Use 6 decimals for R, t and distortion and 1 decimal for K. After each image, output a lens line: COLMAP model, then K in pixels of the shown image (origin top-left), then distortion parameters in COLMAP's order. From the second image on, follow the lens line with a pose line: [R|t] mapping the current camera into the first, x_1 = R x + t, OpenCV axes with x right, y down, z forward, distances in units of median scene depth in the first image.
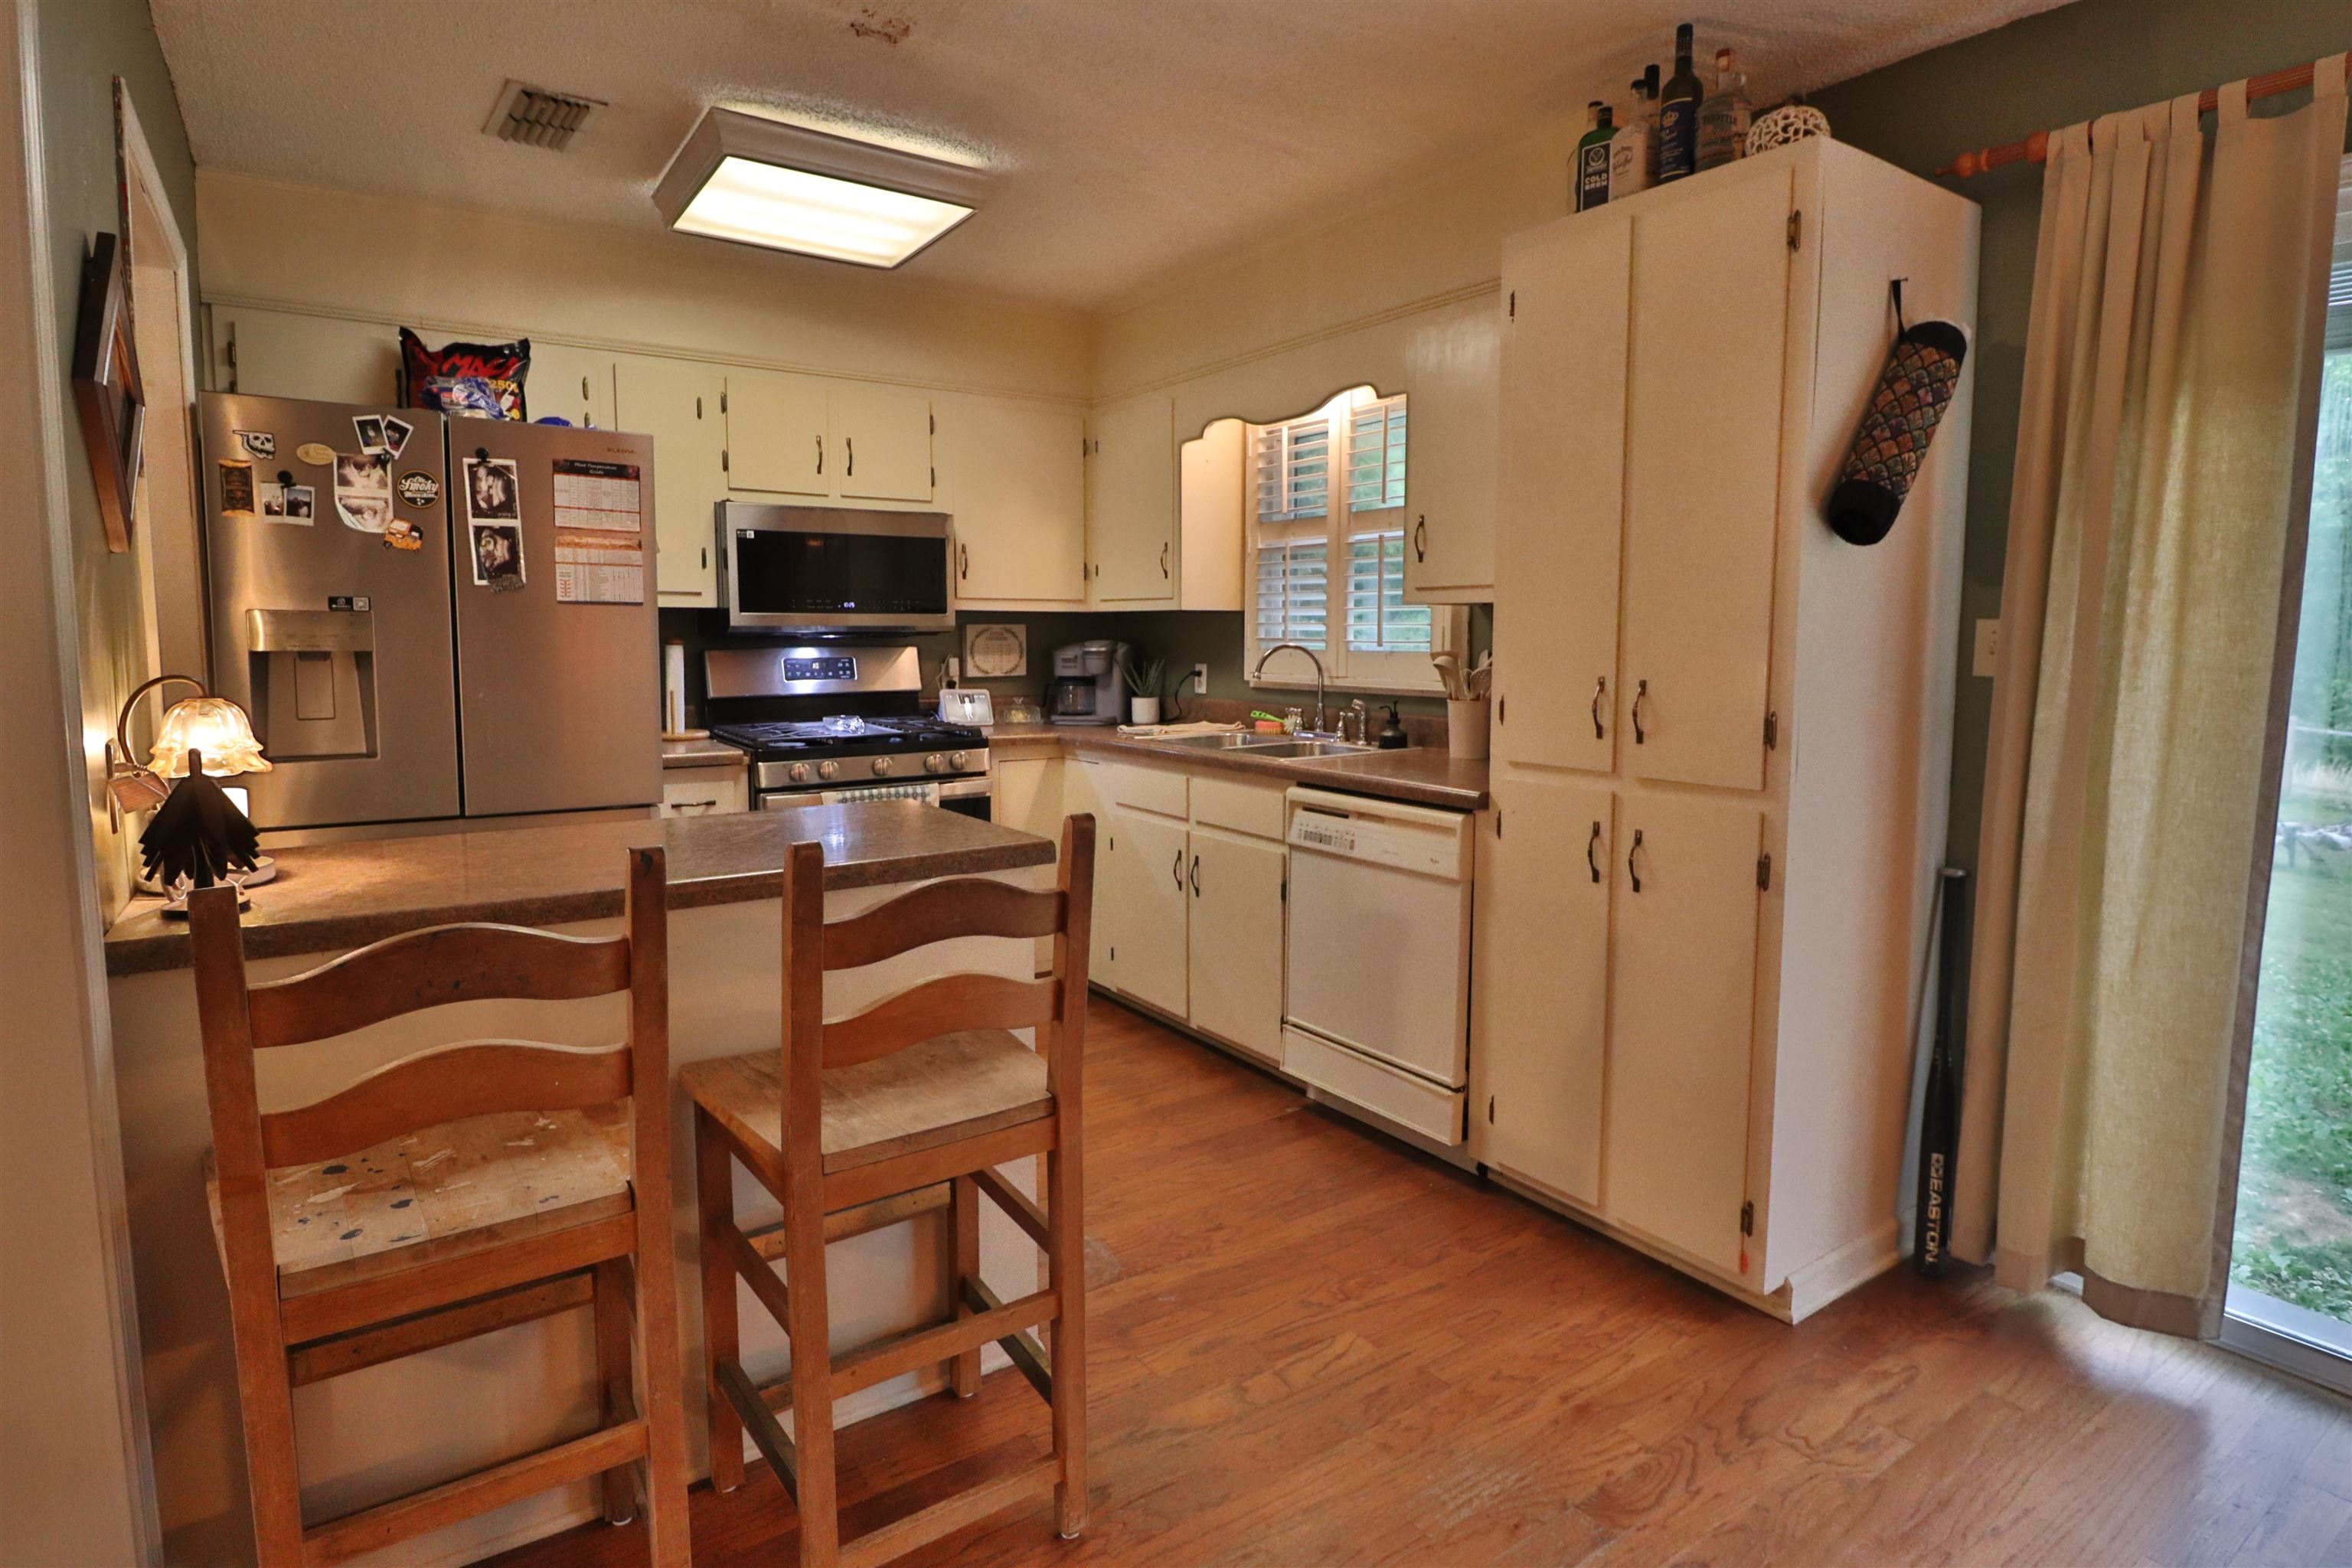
lens RADIAL K [[1208.9, 0, 1175.4], [0, 1208.9, 762.7], [0, 0, 1]] dist [-0.000044, -0.012820]
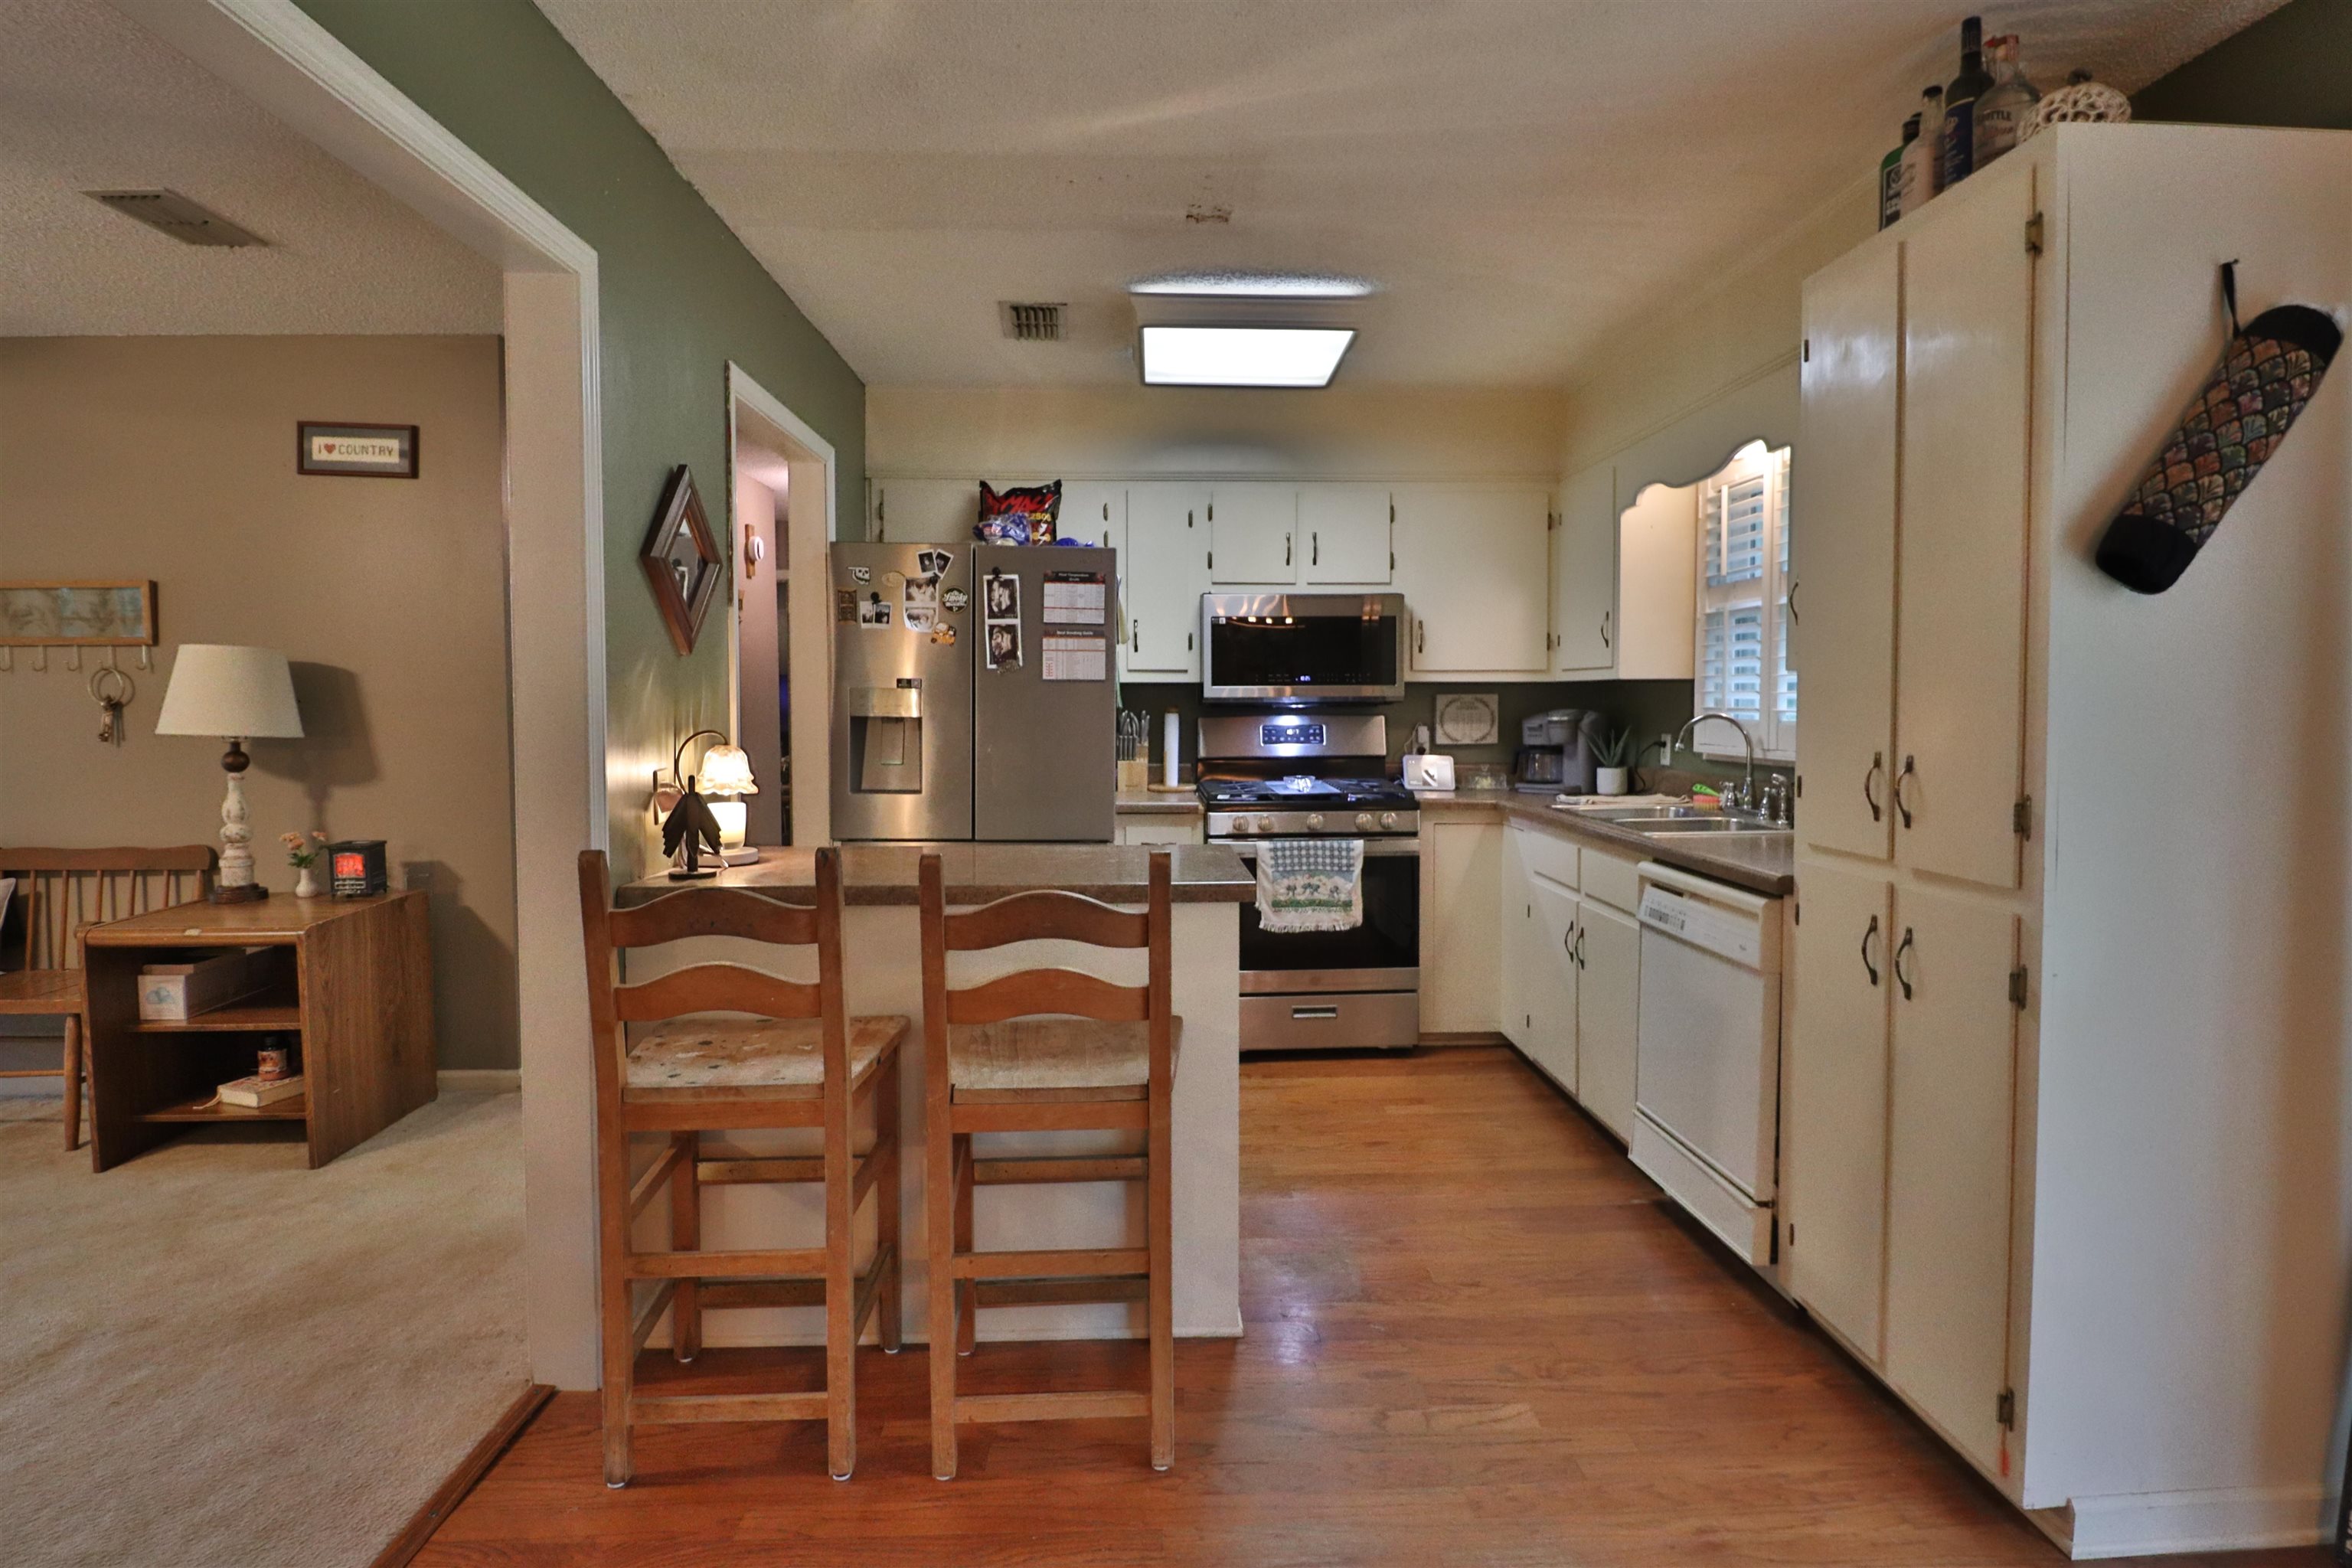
lens RADIAL K [[1208.9, 0, 1194.1], [0, 1208.9, 764.6], [0, 0, 1]] dist [-0.000044, -0.012820]
pose [[0.846107, 0.024650, -0.532443, 0.303997], [-0.053949, 0.997761, -0.039538, 0.000759], [0.530277, 0.062178, 0.845542, -0.011054]]
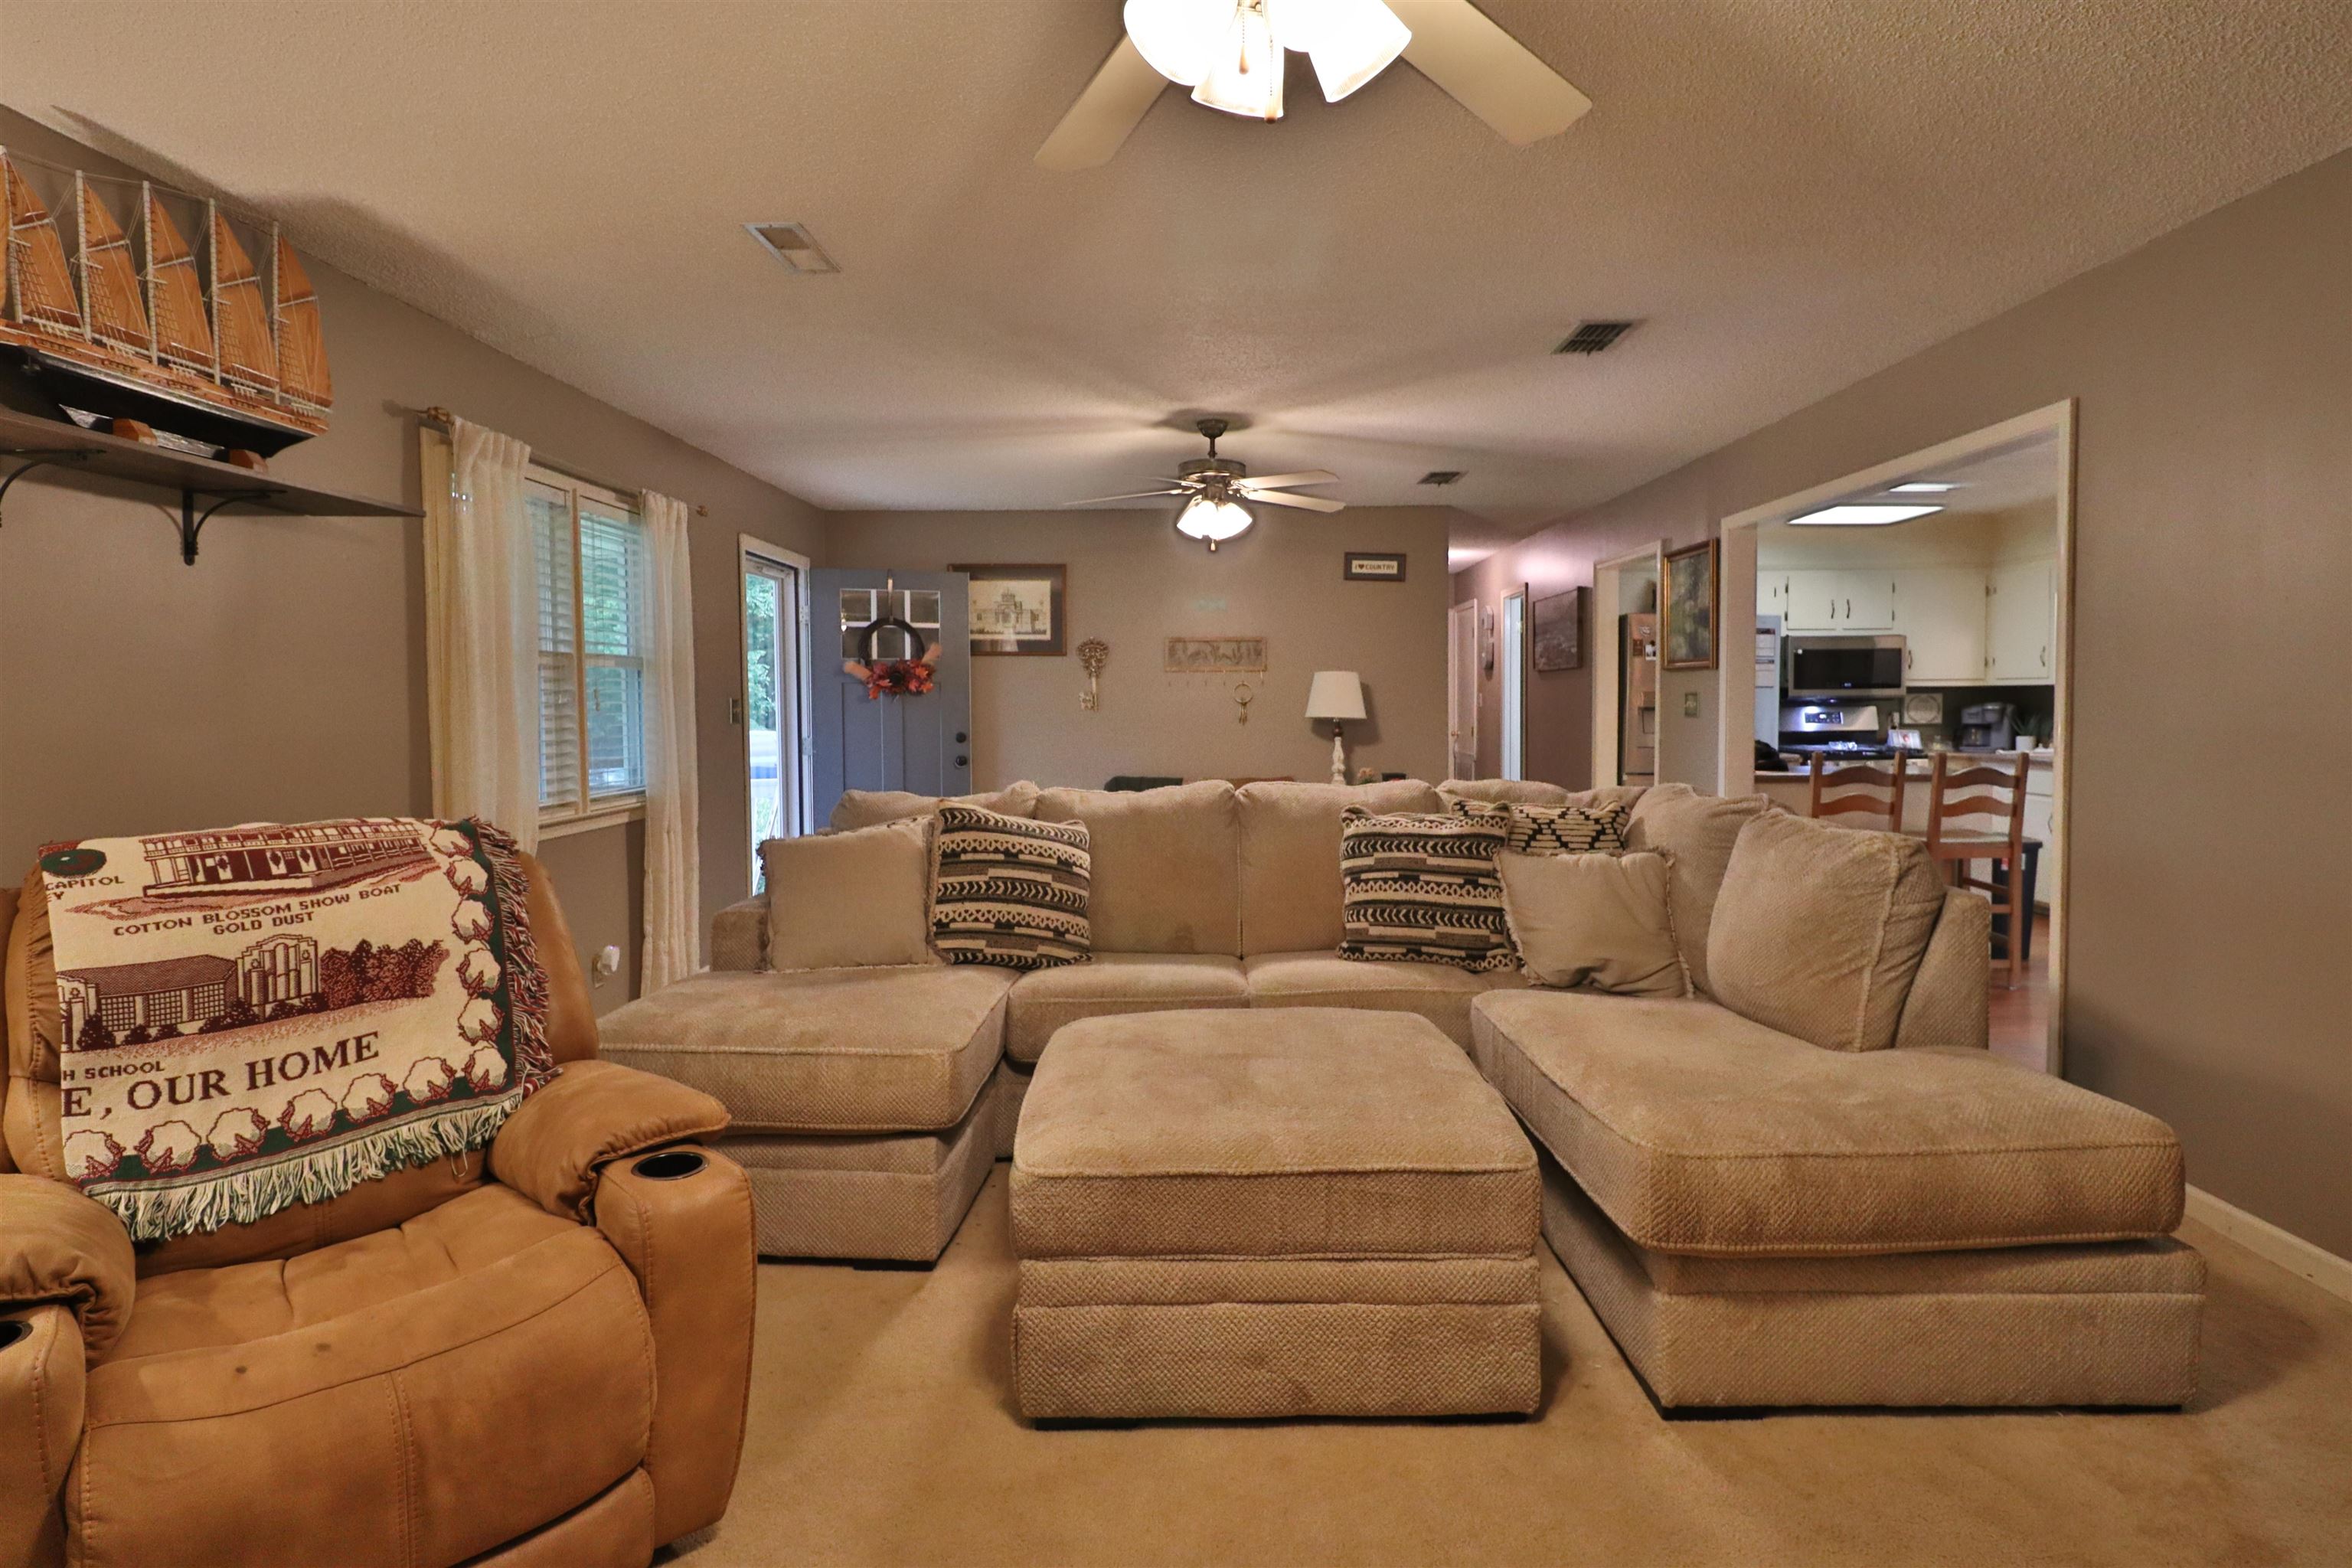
lens RADIAL K [[1208.9, 0, 1191.3], [0, 1208.9, 779.8], [0, 0, 1]] dist [-0.000044, -0.012820]
pose [[0.812001, 0.032599, -0.582745, 0.016528], [-0.055545, 0.998223, -0.021556, 0.152821], [0.581007, 0.049872, 0.812369, -1.473330]]
